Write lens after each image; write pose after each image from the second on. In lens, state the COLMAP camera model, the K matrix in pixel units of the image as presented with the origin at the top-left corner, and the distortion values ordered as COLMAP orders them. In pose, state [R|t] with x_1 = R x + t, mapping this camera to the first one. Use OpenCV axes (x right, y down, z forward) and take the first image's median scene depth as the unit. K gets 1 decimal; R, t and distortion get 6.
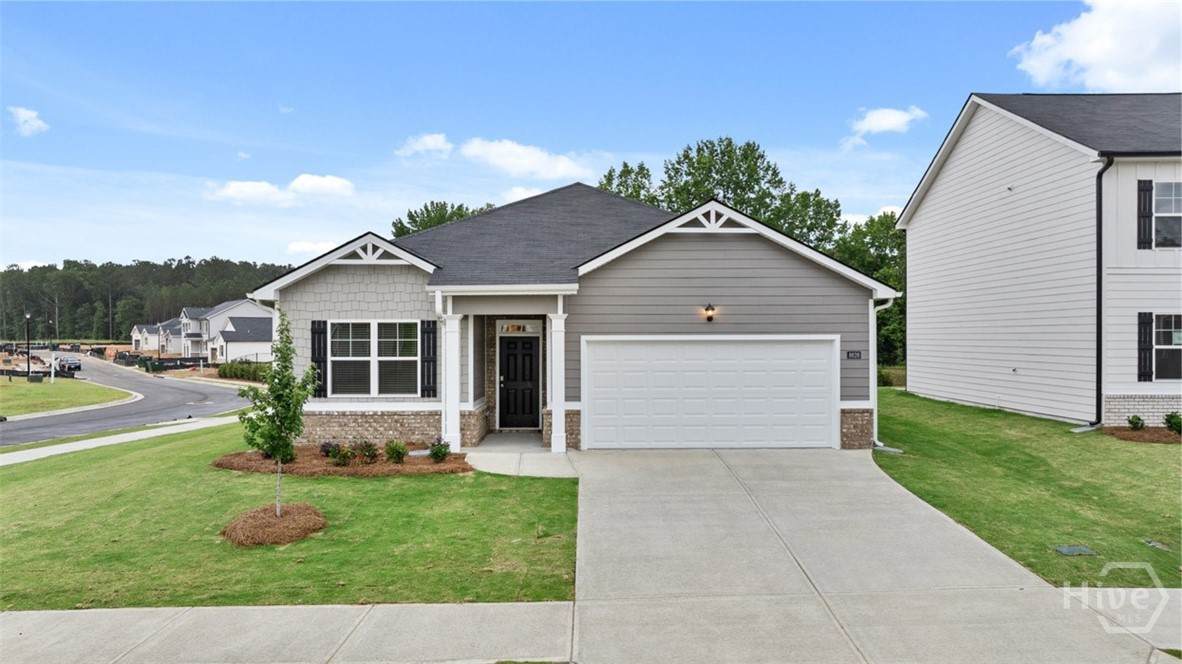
lens RADIAL K [[833.7, 0, 591.0], [0, 833.7, 332.0], [0, 0, 1]] dist [-0.019027, -0.000780]
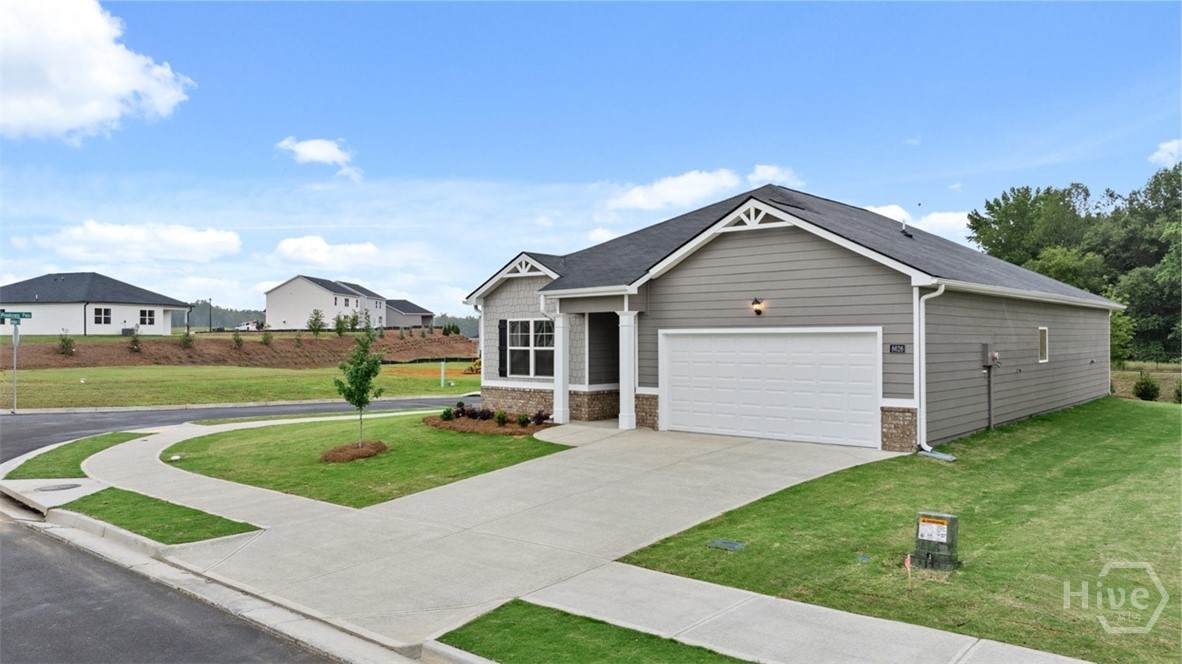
lens RADIAL K [[833.7, 0, 591.0], [0, 833.7, 332.0], [0, 0, 1]] dist [-0.019027, -0.000780]
pose [[0.743111, -0.005074, -0.669149, 0.681064], [0.005332, 0.999984, -0.001662, 0.009058], [0.669147, -0.002333, 0.743126, 0.093577]]
